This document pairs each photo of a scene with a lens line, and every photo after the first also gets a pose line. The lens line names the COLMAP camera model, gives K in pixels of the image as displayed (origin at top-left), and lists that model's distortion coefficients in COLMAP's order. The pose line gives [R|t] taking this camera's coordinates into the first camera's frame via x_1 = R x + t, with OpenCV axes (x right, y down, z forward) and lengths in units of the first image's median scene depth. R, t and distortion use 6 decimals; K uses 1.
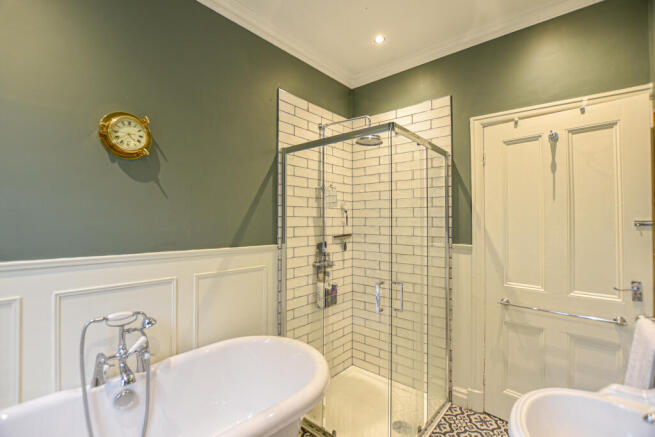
lens RADIAL K [[313.2, 0, 324.9], [0, 313.2, 218.1], [0, 0, 1]] dist [-0.003033, -0.000552]
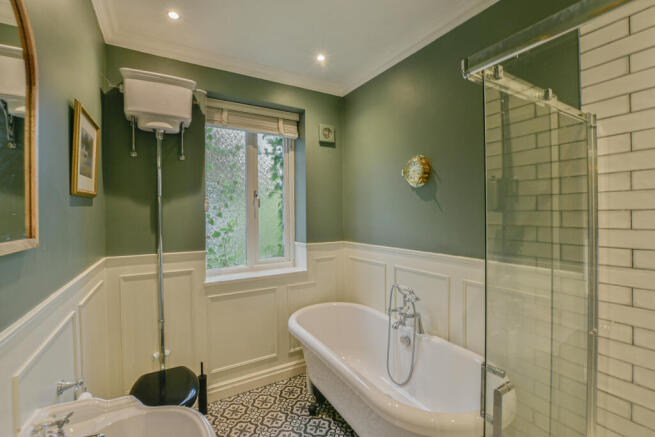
lens RADIAL K [[313.2, 0, 324.9], [0, 313.2, 218.1], [0, 0, 1]] dist [-0.003033, -0.000552]
pose [[-0.279880, 0.031323, -0.959524, 0.842194], [0.017088, 0.999472, 0.027643, -0.081582], [0.959883, -0.008660, -0.280268, 0.922511]]
